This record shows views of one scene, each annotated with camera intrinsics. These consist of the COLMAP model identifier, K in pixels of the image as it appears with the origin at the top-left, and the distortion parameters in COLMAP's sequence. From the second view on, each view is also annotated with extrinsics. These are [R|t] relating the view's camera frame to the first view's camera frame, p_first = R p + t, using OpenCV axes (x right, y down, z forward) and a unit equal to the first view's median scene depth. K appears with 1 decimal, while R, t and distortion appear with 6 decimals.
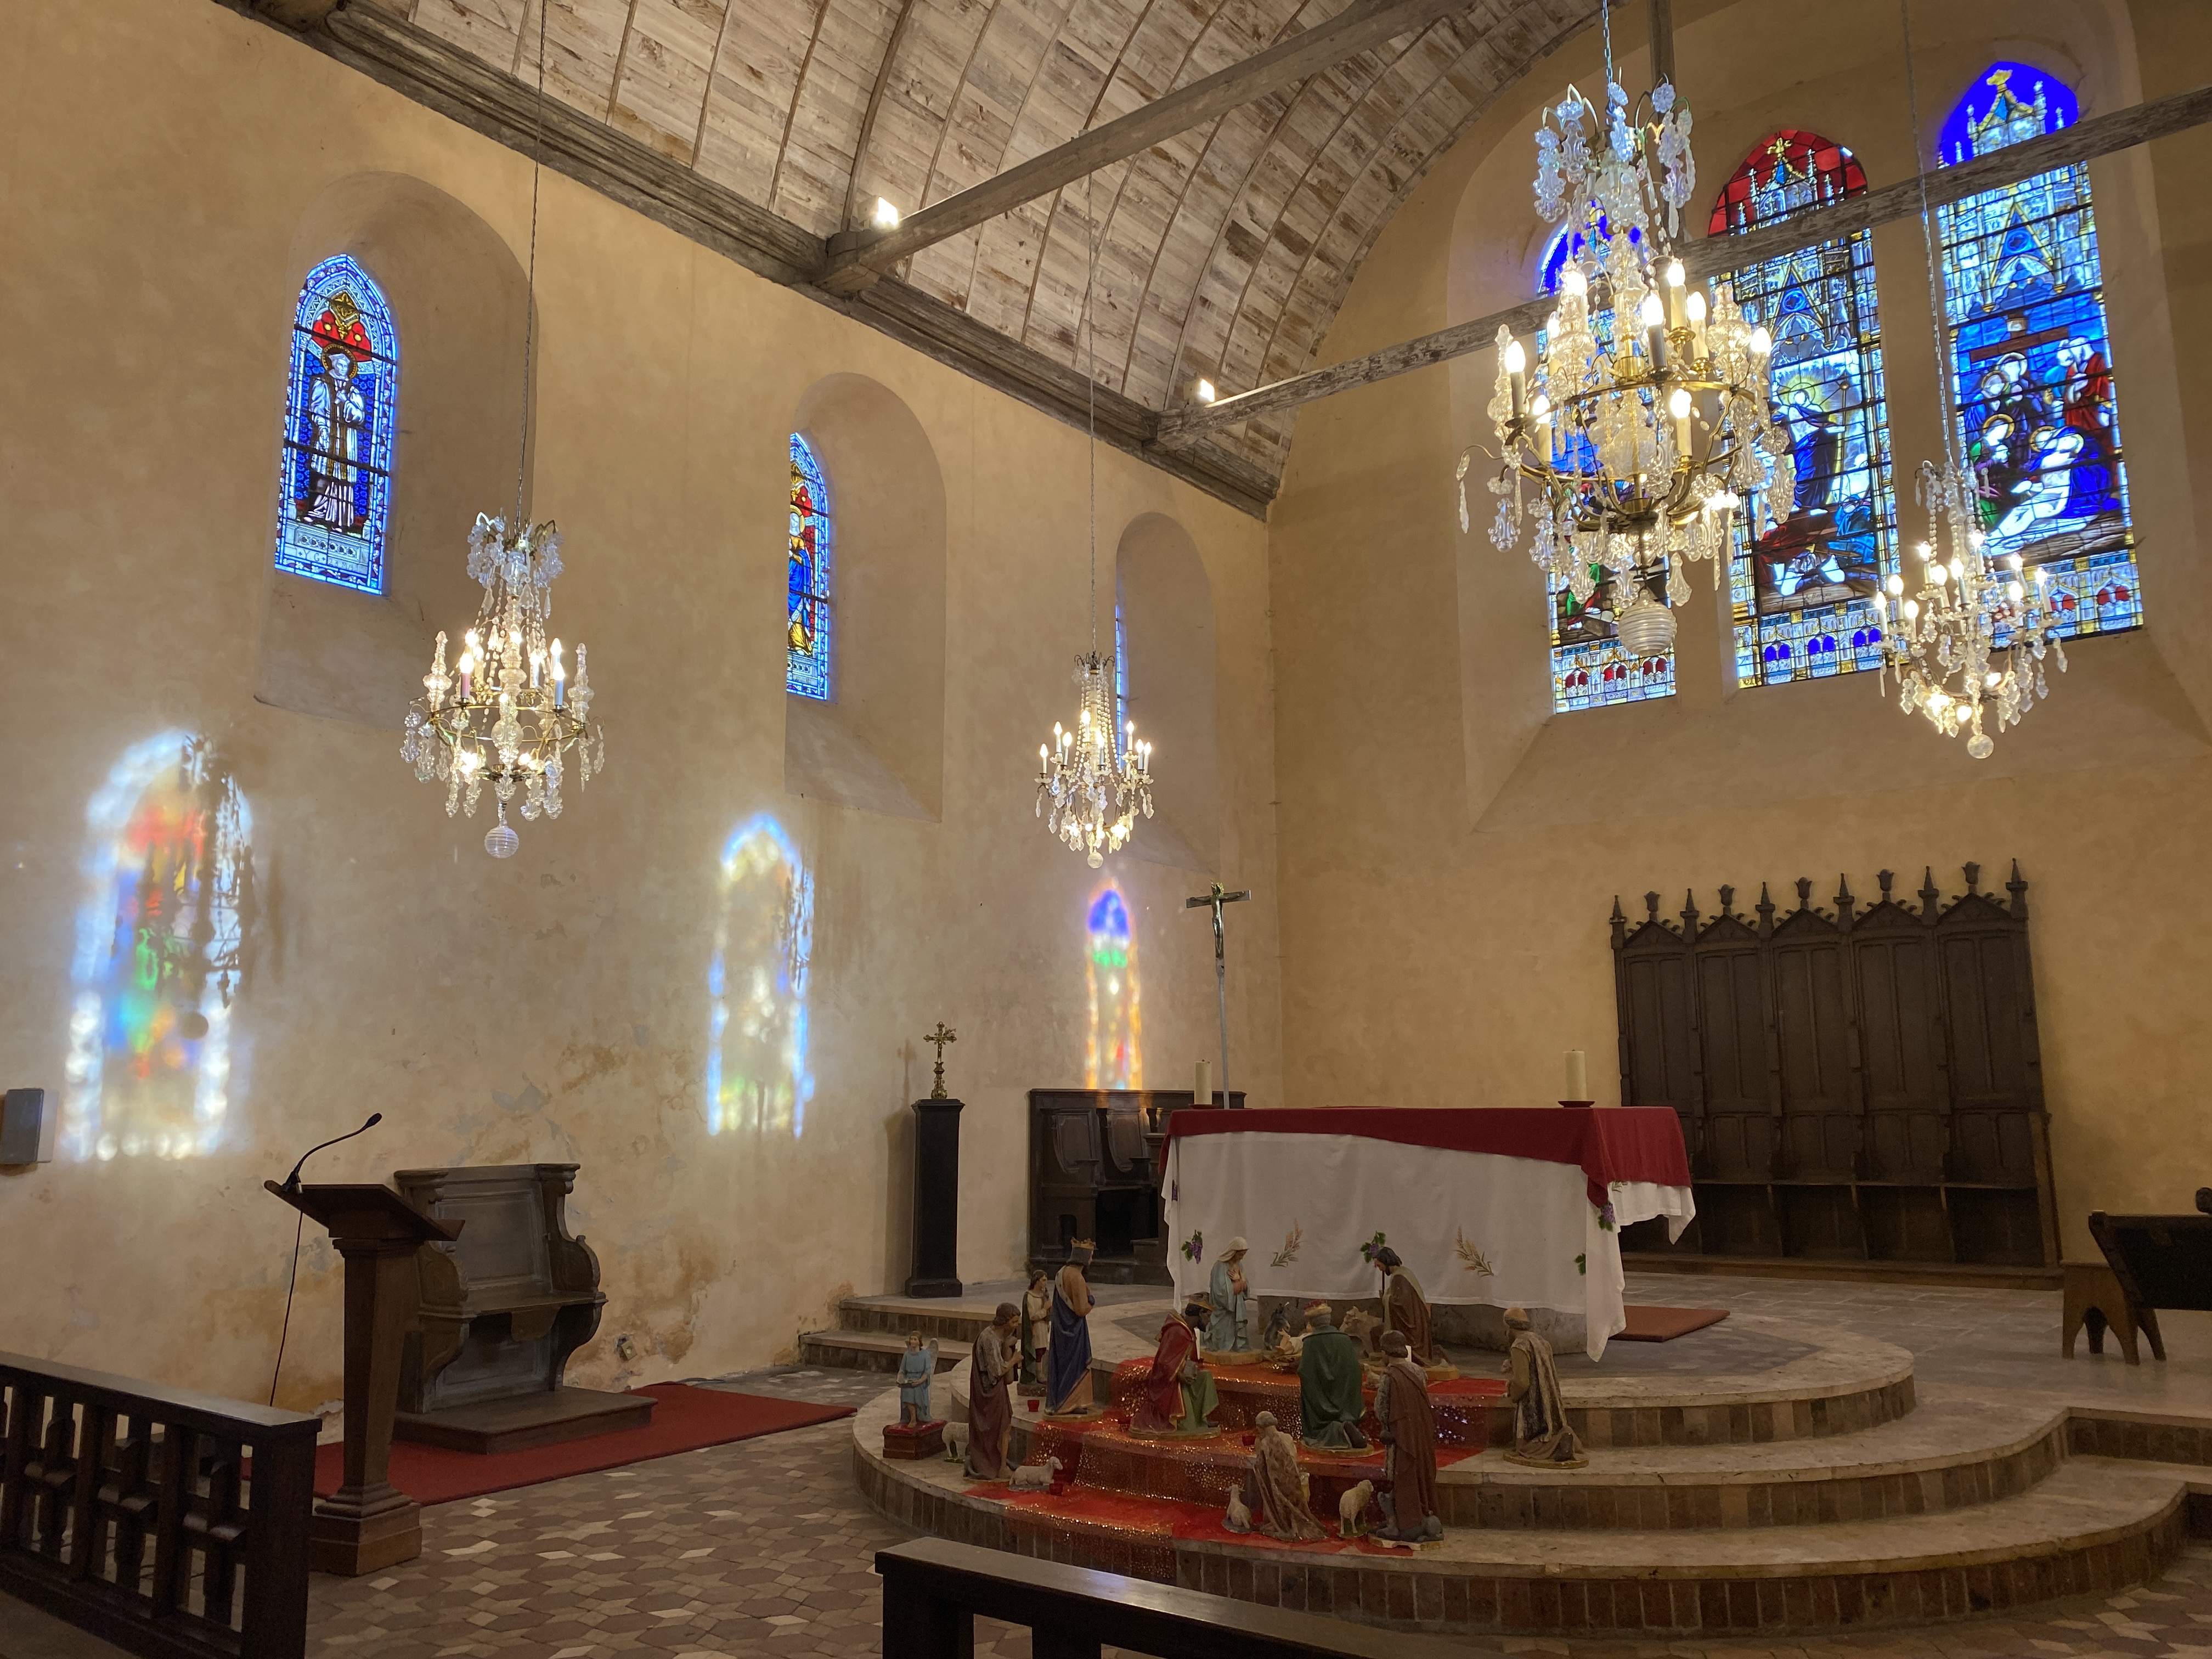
lens RADIAL K [[1671.6, 0, 1113.1], [0, 1671.6, 824.2], [0, 0, 1]] dist [0.021647, -0.022071]
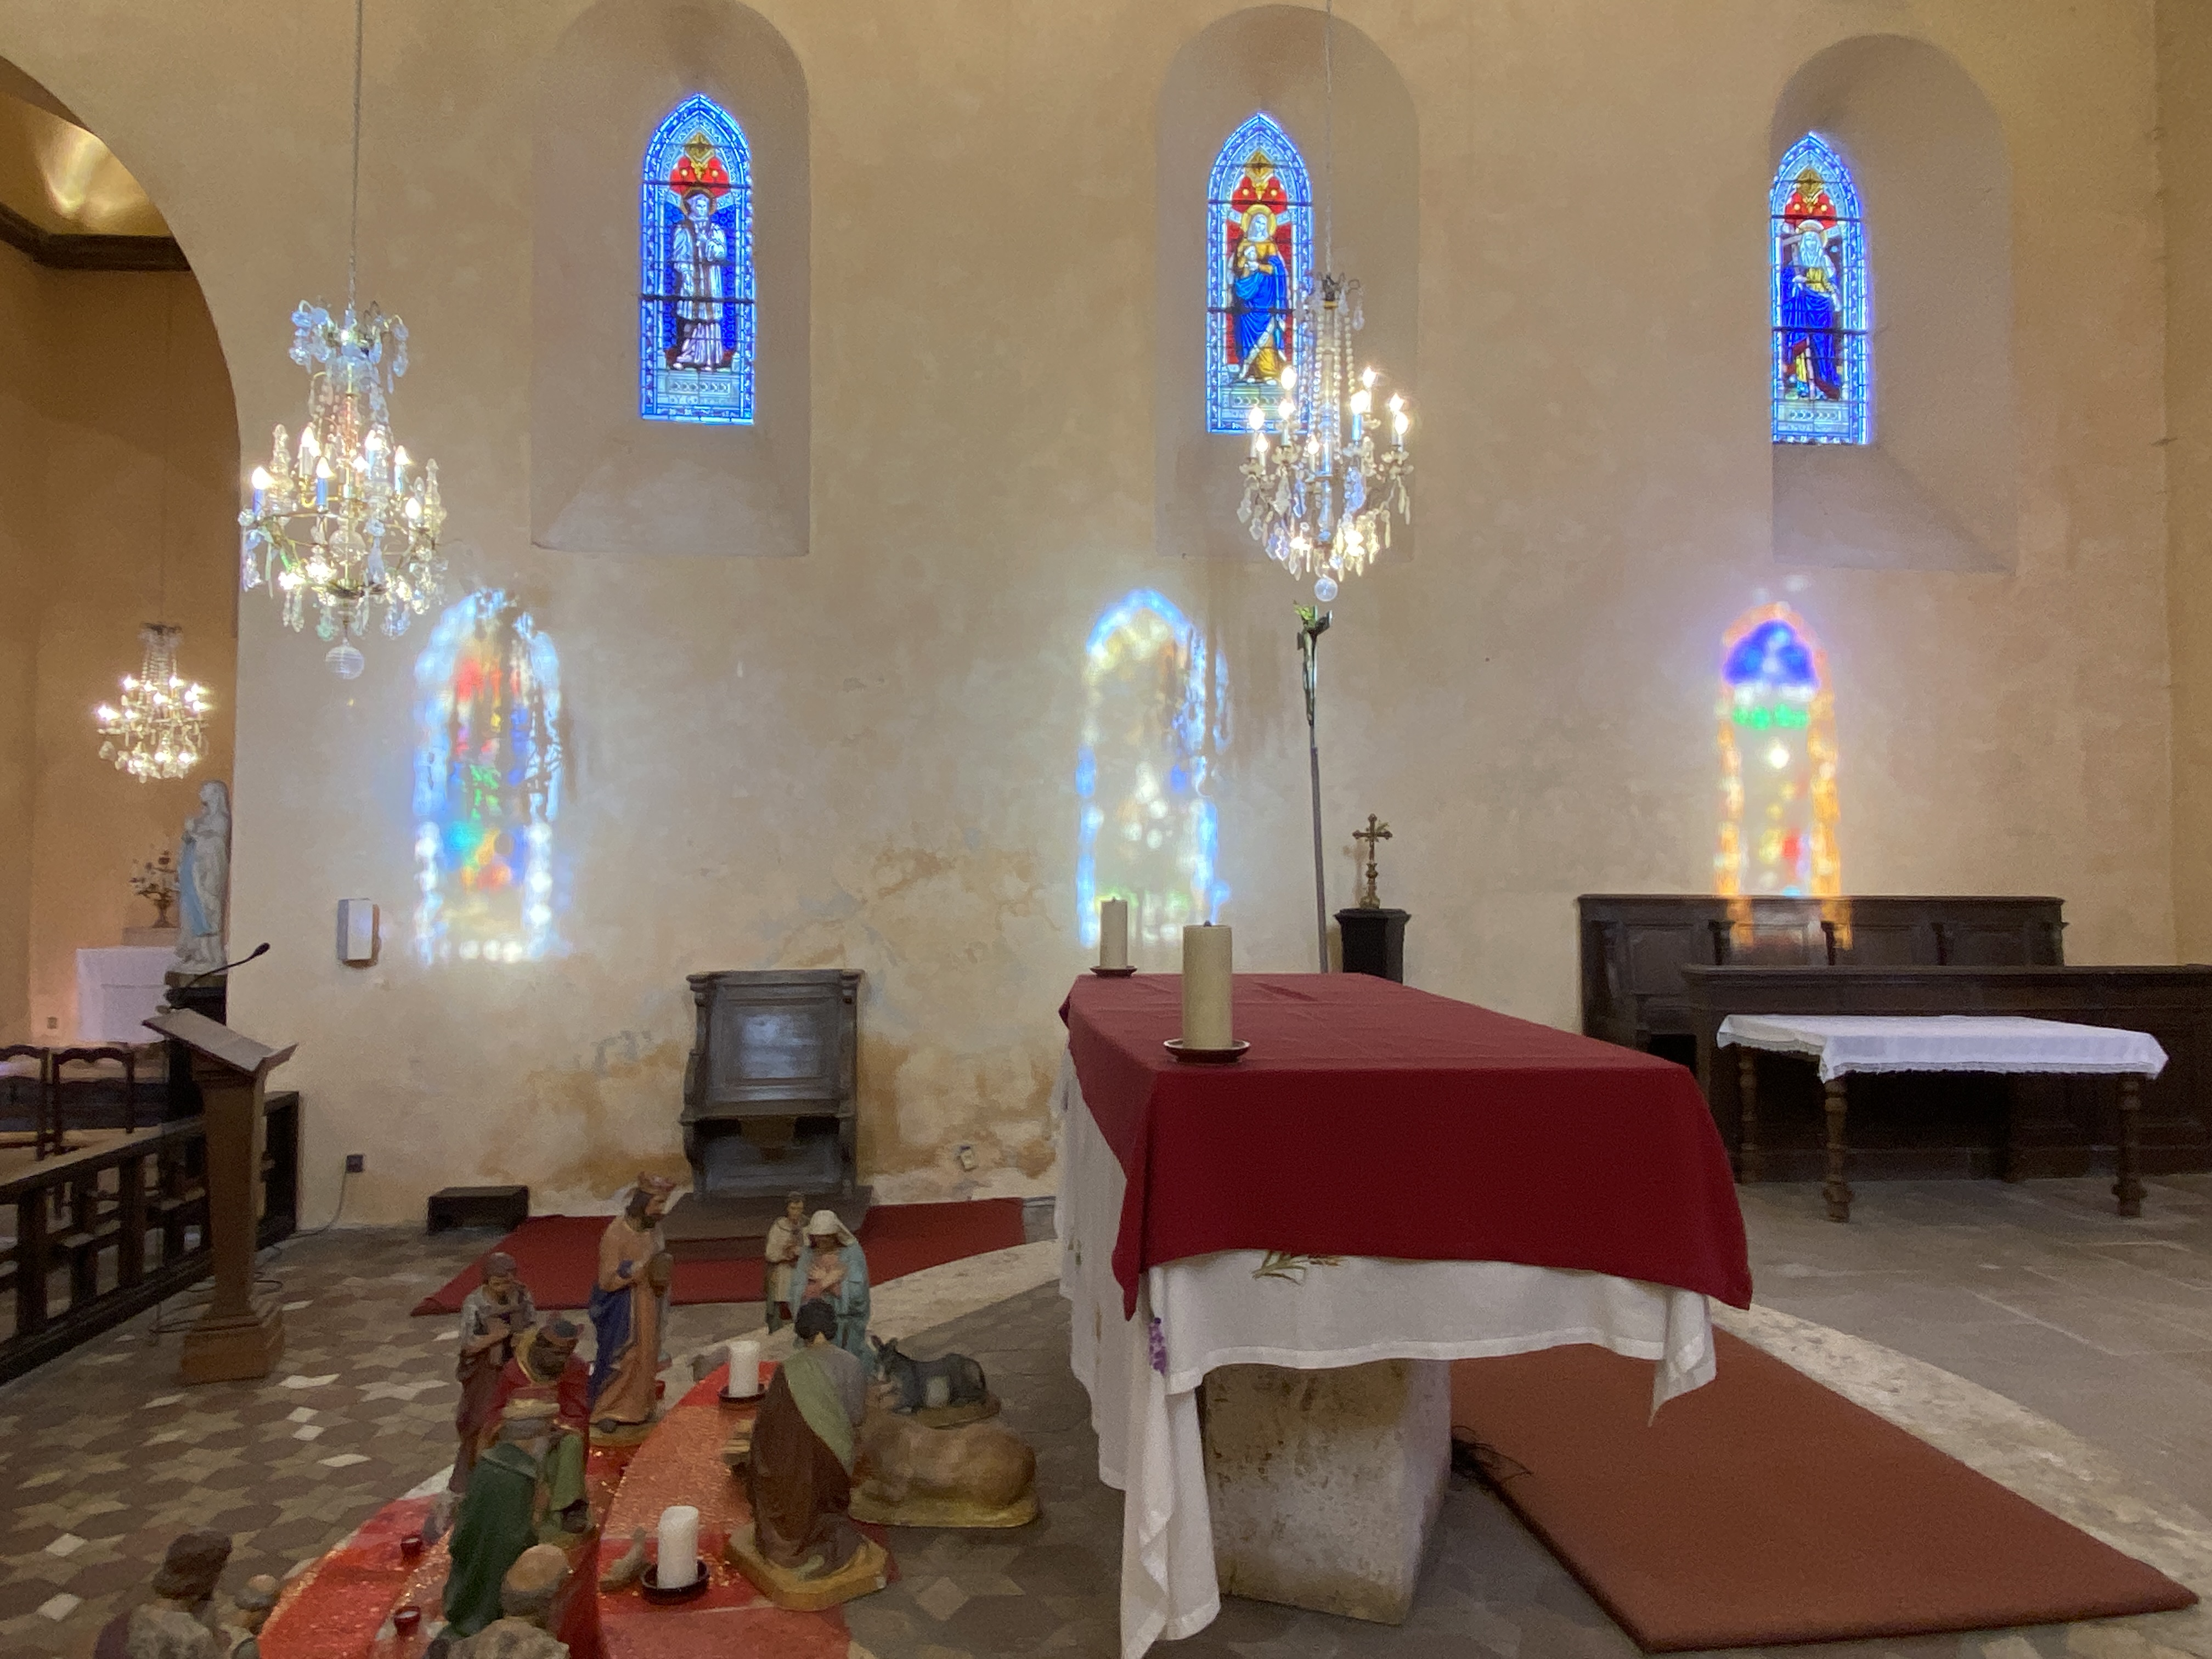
lens RADIAL K [[1406.0, 0, 1094.8], [0, 1406.0, 824.4], [0, 0, 1]] dist [0.061417, -0.078413]
pose [[0.671935, -0.003175, -0.740604, 0.277451], [0.115732, 0.988156, 0.100765, 0.035858], [0.731512, -0.153419, 0.664344, 0.408211]]
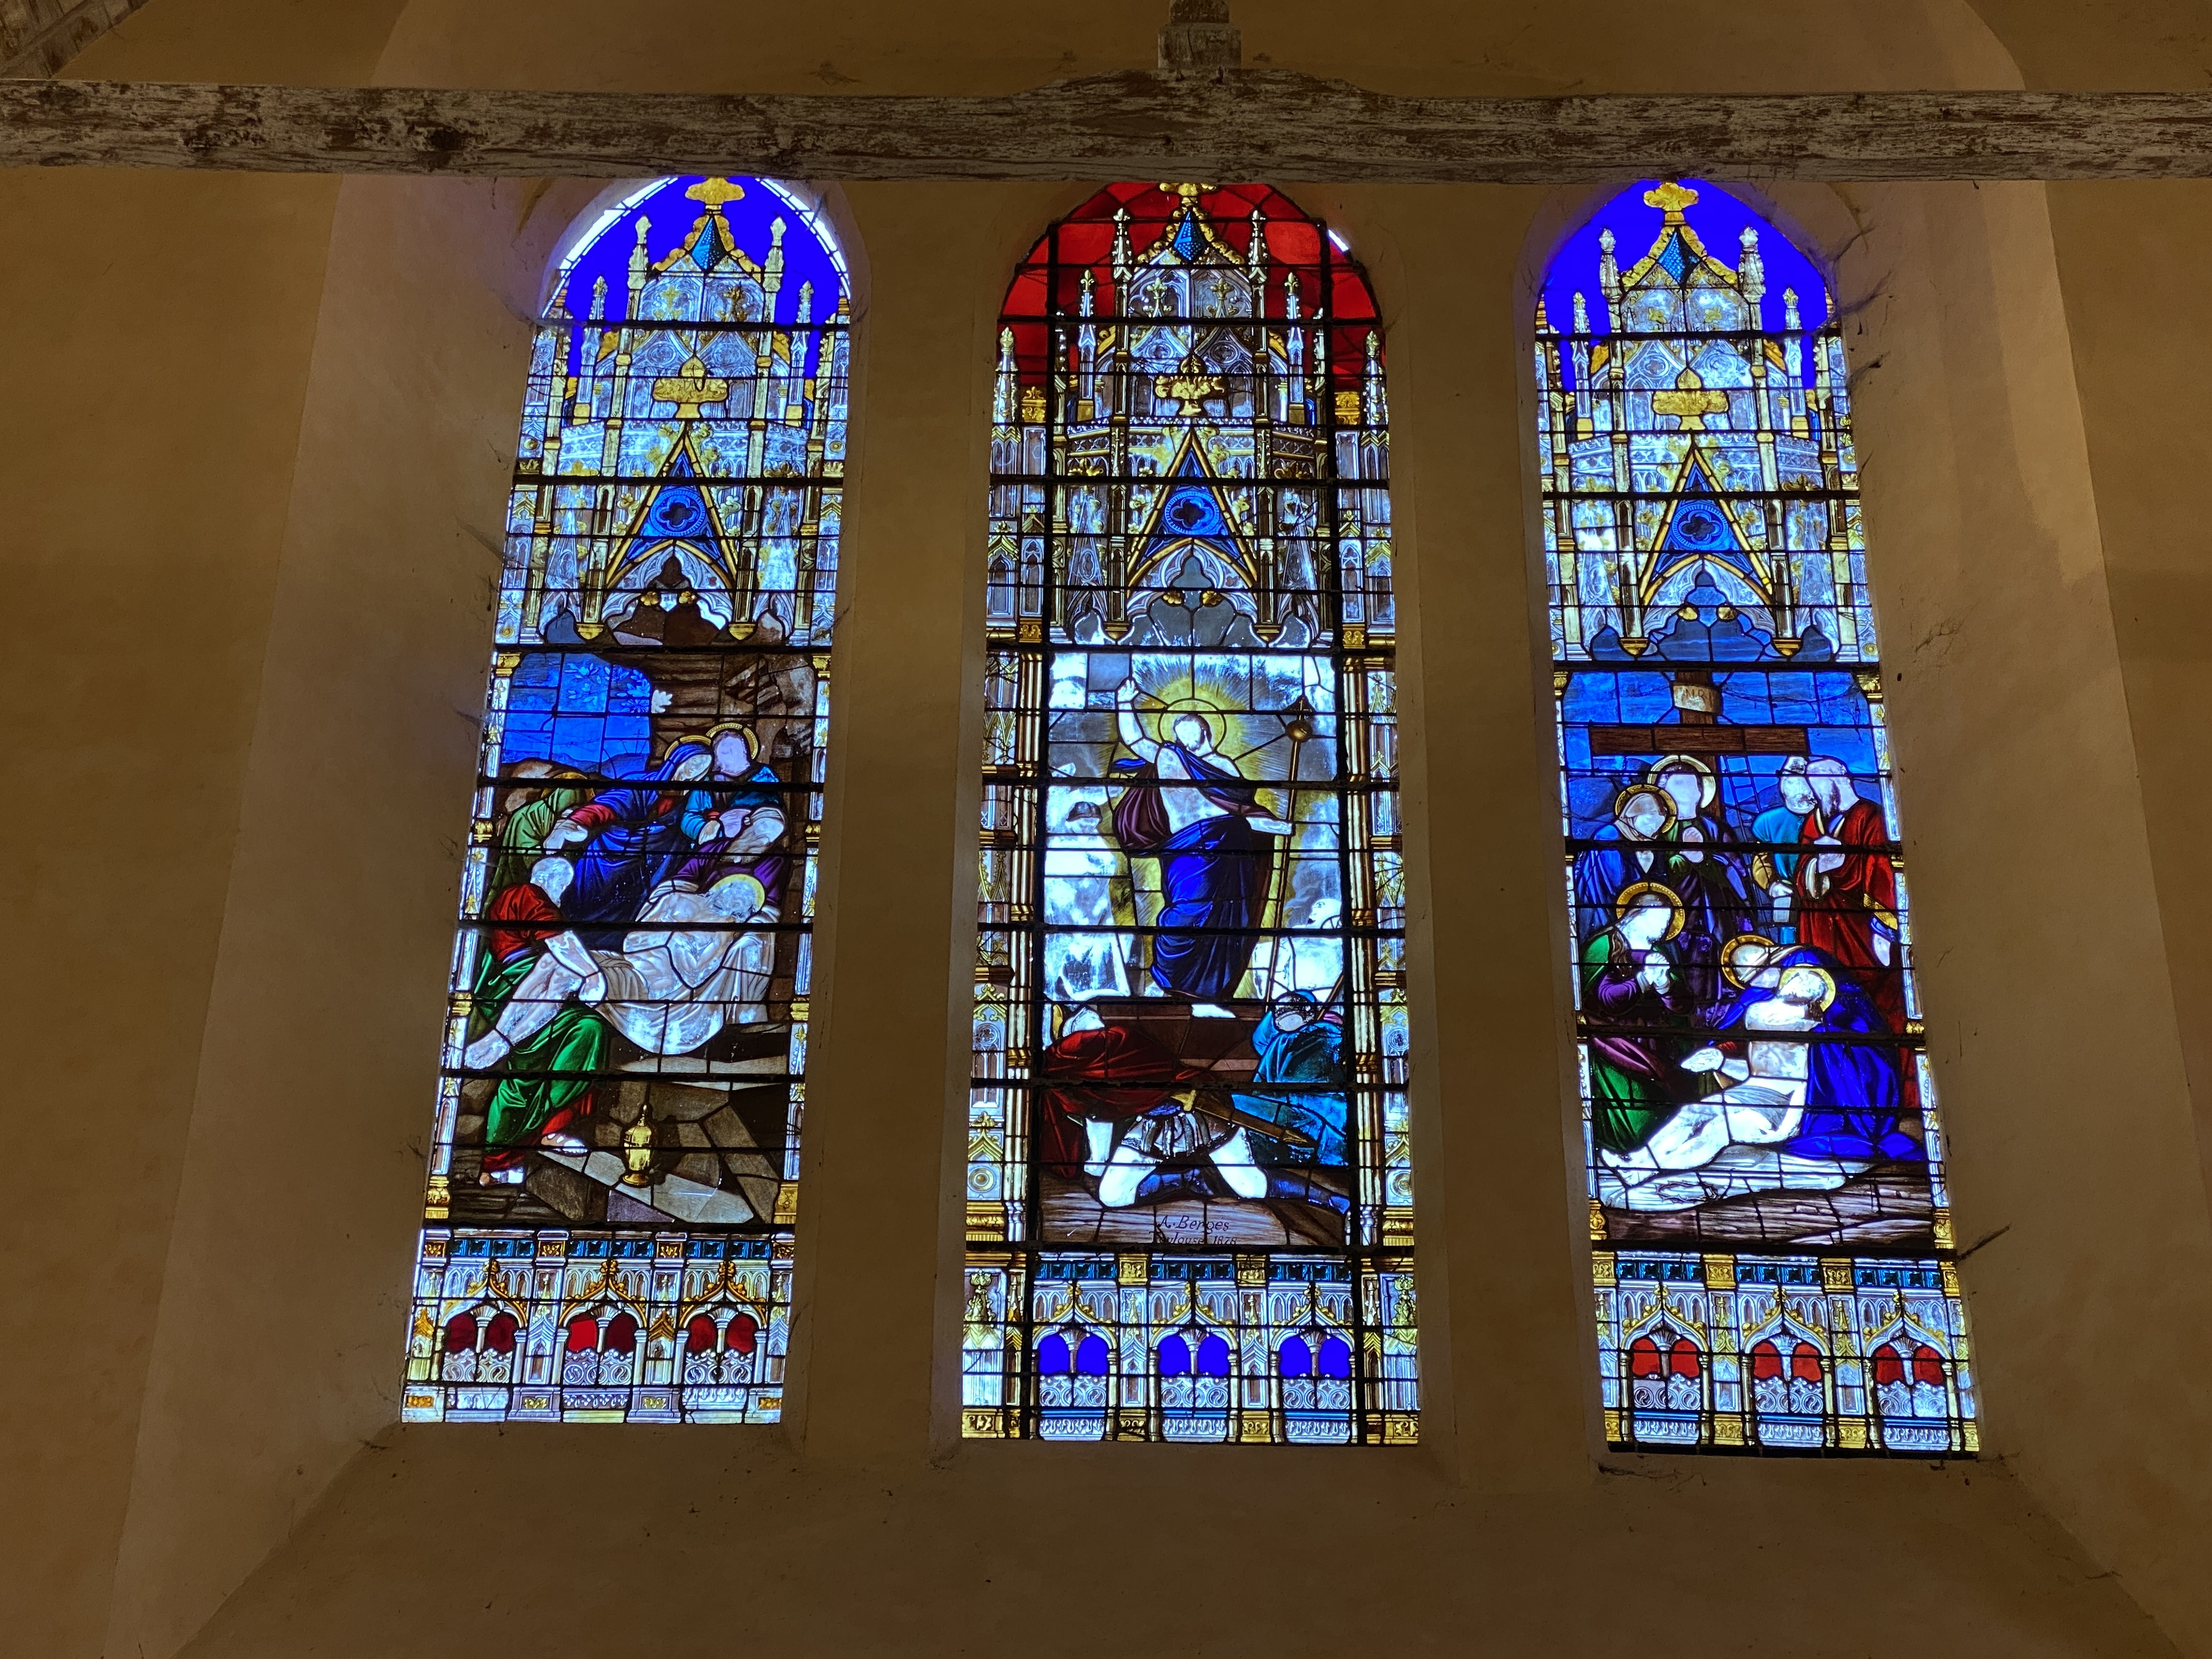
lens RADIAL K [[3425.9, 0, 1106.0], [0, 3425.9, 829.5], [0, 0, 1]] dist [0.112235, 0.111364]
pose [[0.789288, 0.324214, 0.521451, -0.010091], [-0.120538, 0.914523, -0.386158, 0.081788], [-0.602076, 0.241935, 0.760902, 0.469030]]
